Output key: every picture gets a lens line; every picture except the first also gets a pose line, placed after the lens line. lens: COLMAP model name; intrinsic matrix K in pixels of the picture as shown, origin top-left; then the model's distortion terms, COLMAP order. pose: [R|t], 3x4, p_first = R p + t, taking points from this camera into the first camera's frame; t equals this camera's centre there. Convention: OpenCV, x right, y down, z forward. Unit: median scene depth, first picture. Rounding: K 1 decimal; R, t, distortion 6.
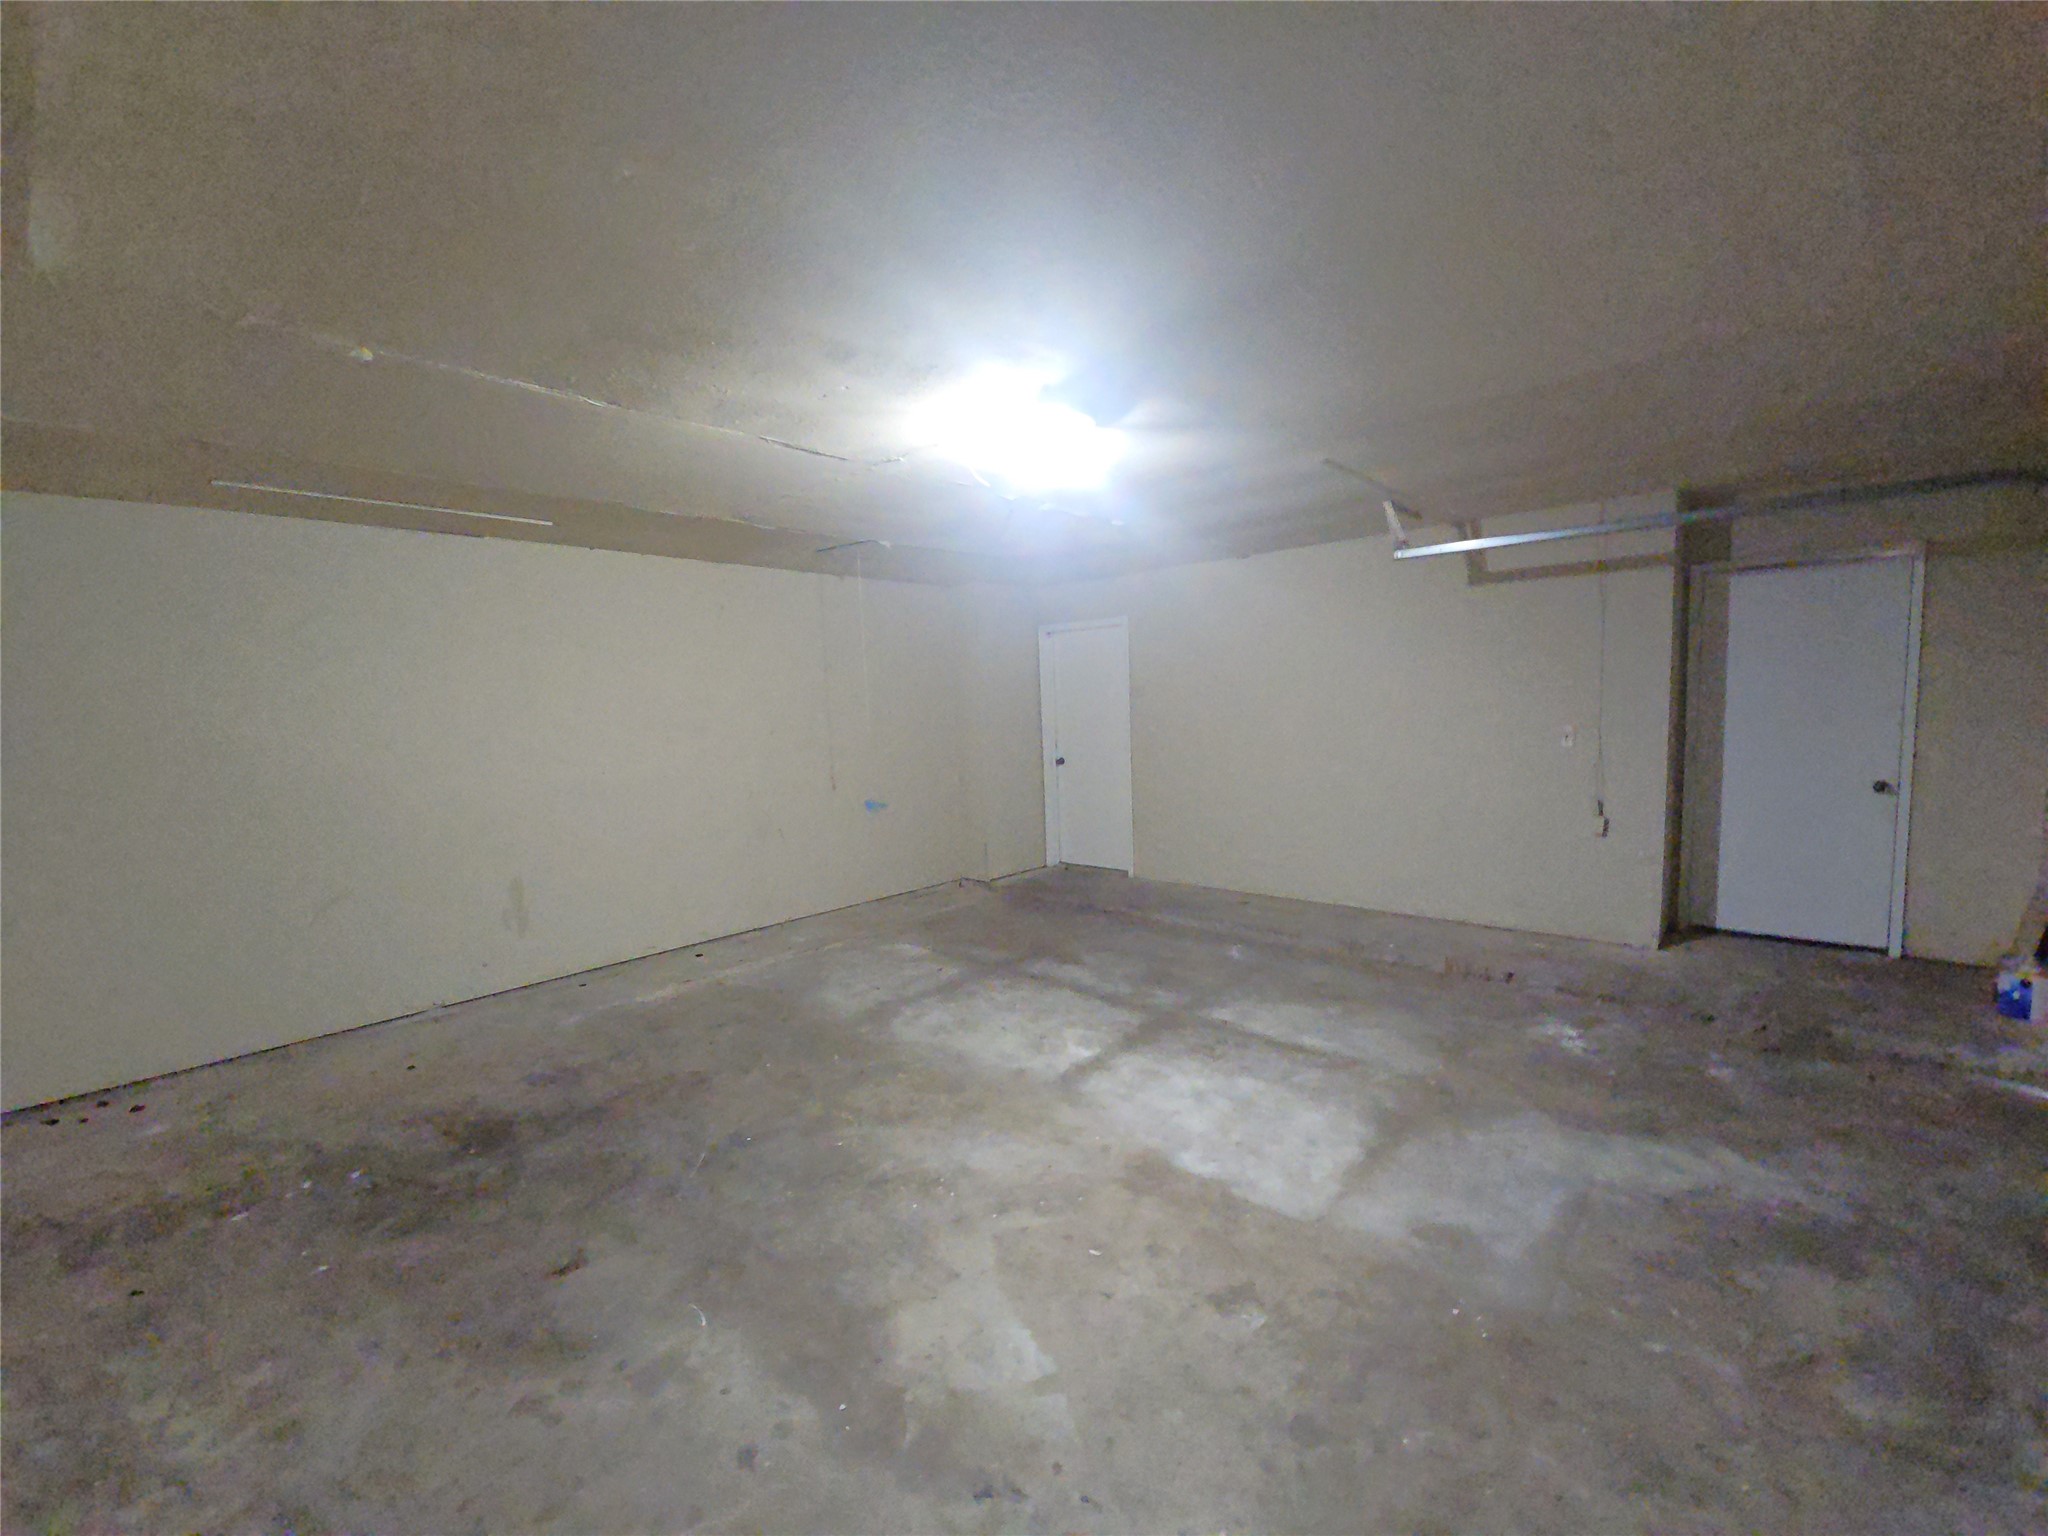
lens RADIAL K [[836.4, 0, 1022.4], [0, 836.4, 778.6], [0, 0, 1]] dist [-0.001248, -0.000155]
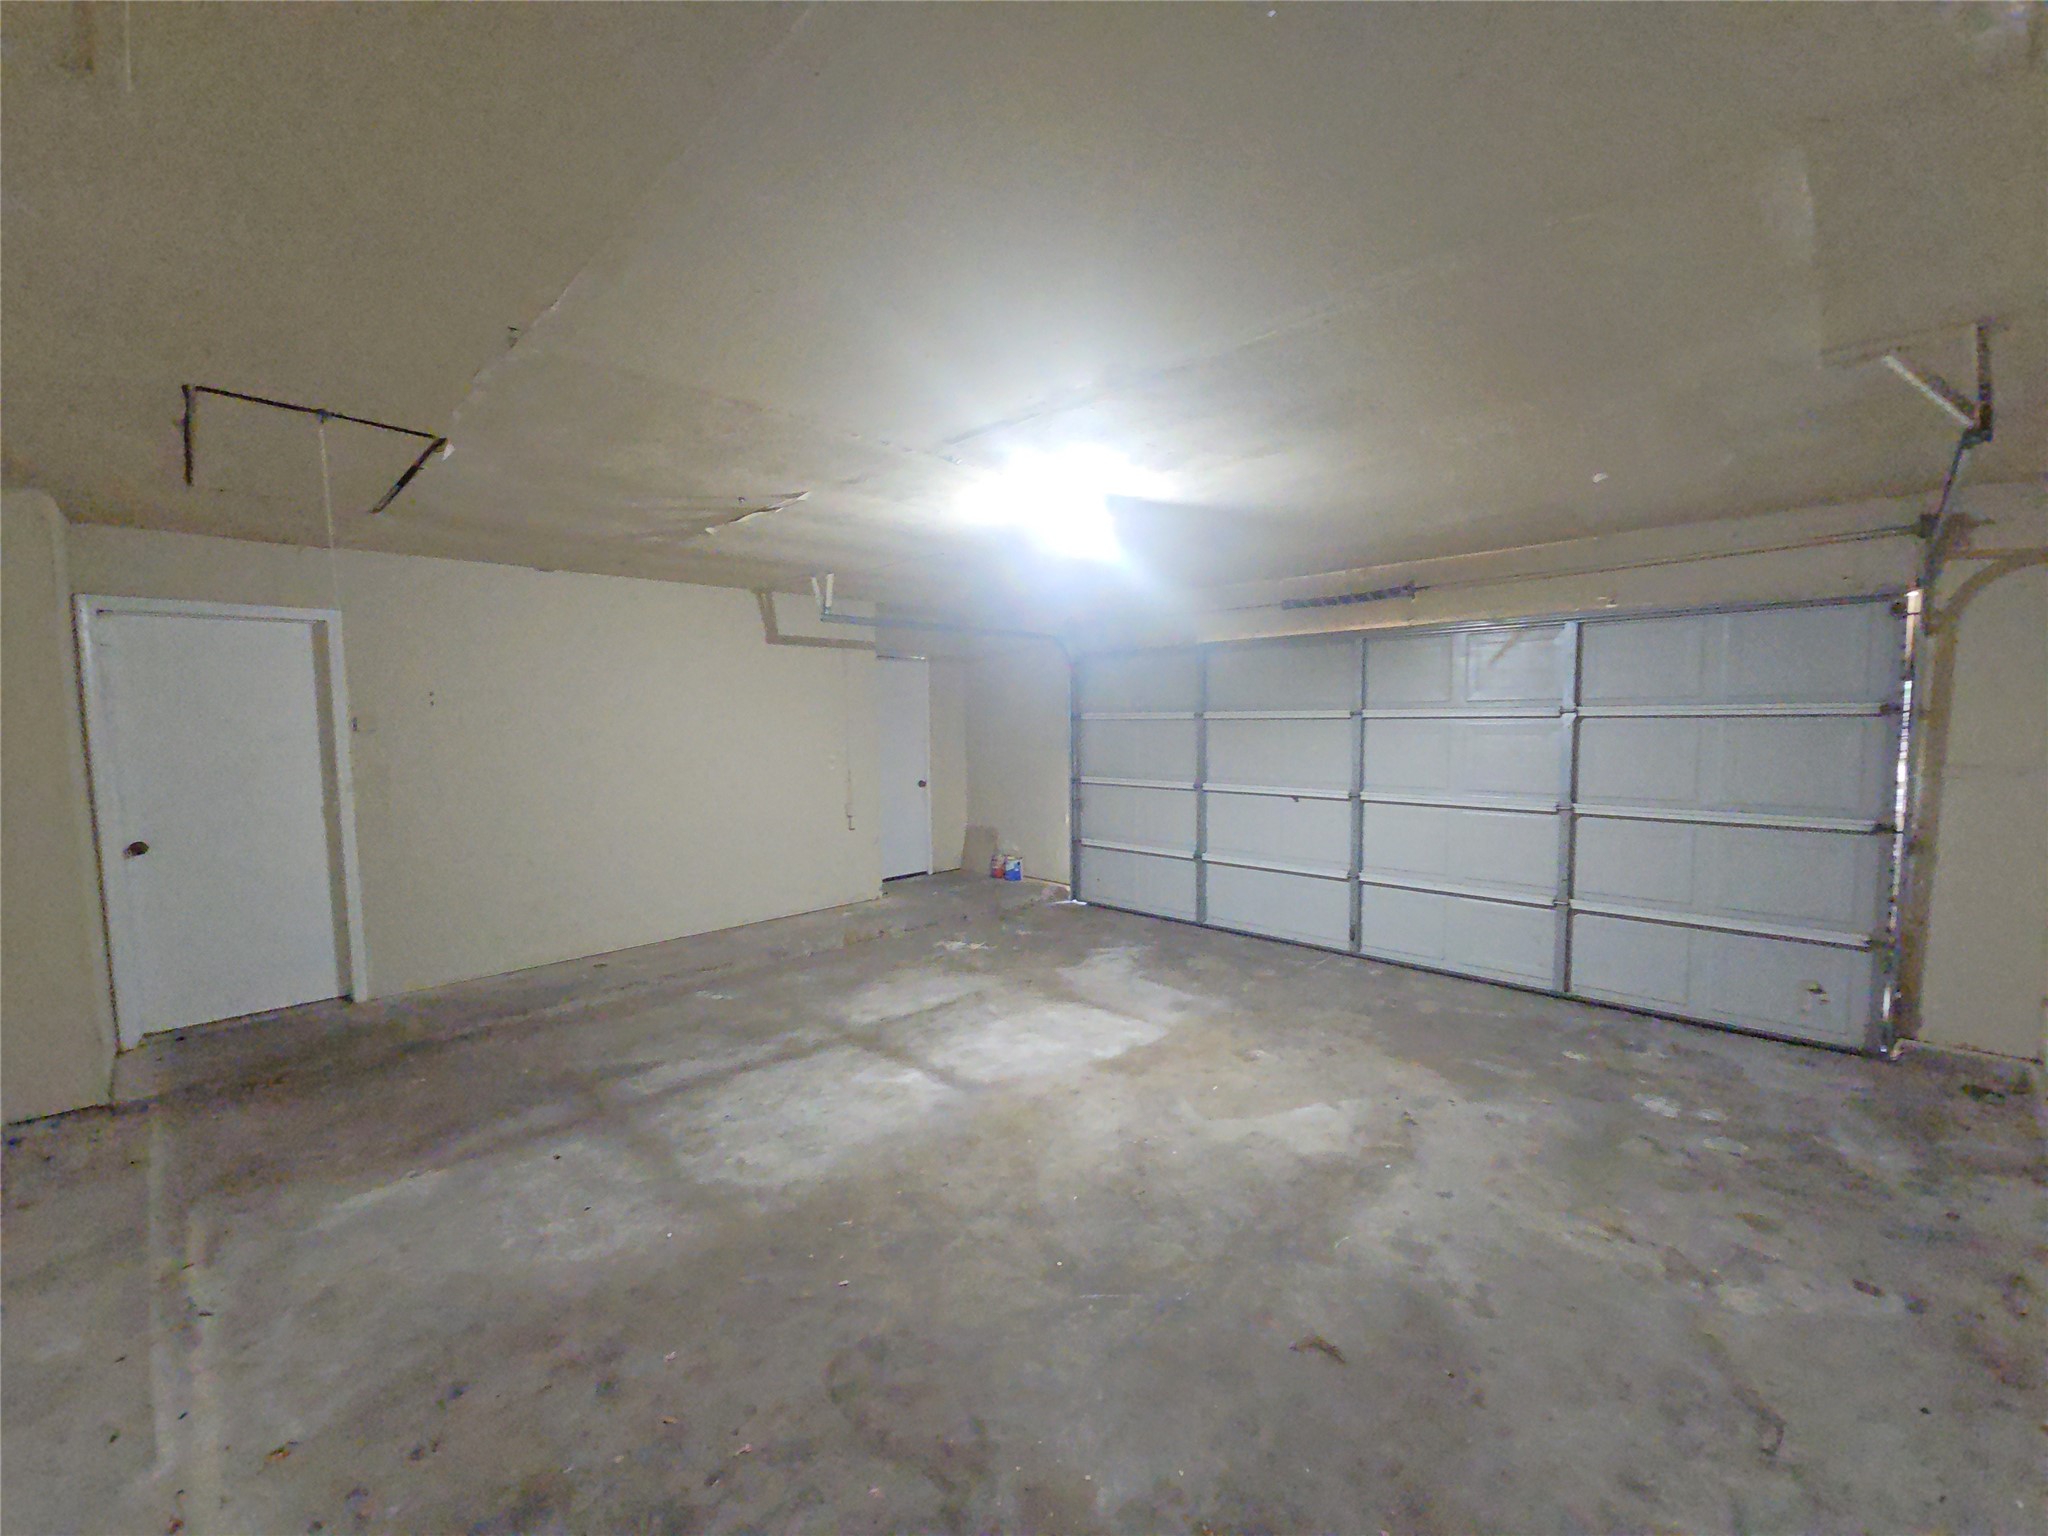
lens RADIAL K [[836.4, 0, 1022.4], [0, 836.4, 778.6], [0, 0, 1]] dist [-0.001248, -0.000155]
pose [[0.048478, -0.042728, 0.997910, -0.971487], [0.102466, 0.994026, 0.037584, -0.057591], [-0.993555, 0.100429, 0.052567, 0.828517]]
